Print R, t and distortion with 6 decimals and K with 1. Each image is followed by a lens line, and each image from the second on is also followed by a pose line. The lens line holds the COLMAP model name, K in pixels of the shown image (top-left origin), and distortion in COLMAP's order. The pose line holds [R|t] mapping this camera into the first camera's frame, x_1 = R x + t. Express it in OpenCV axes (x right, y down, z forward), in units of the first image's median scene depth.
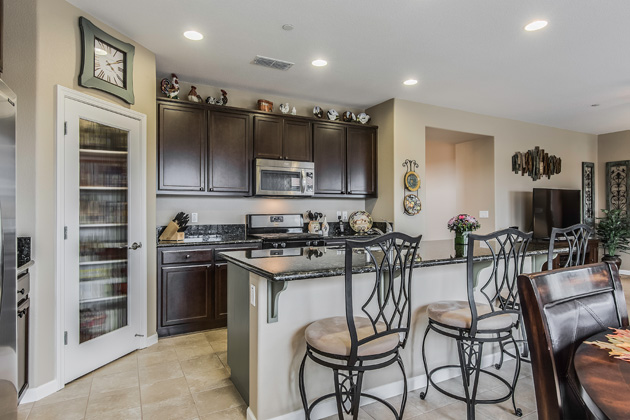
lens RADIAL K [[363.6, 0, 314.8], [0, 363.6, 208.2], [0, 0, 1]] dist [0.000167, -0.001642]
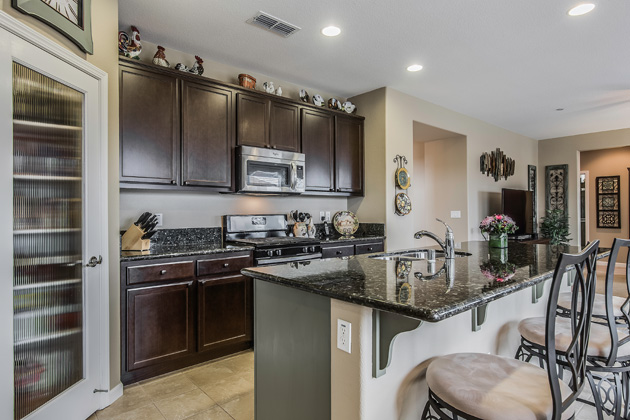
lens RADIAL K [[363.6, 0, 315.2], [0, 363.6, 209.9], [0, 0, 1]] dist [0.000167, -0.001642]
pose [[0.974549, 0.000000, 0.224175, -0.183534], [-0.000378, 0.999999, 0.001644, 0.004280], [-0.224175, -0.001687, 0.974548, 0.181169]]
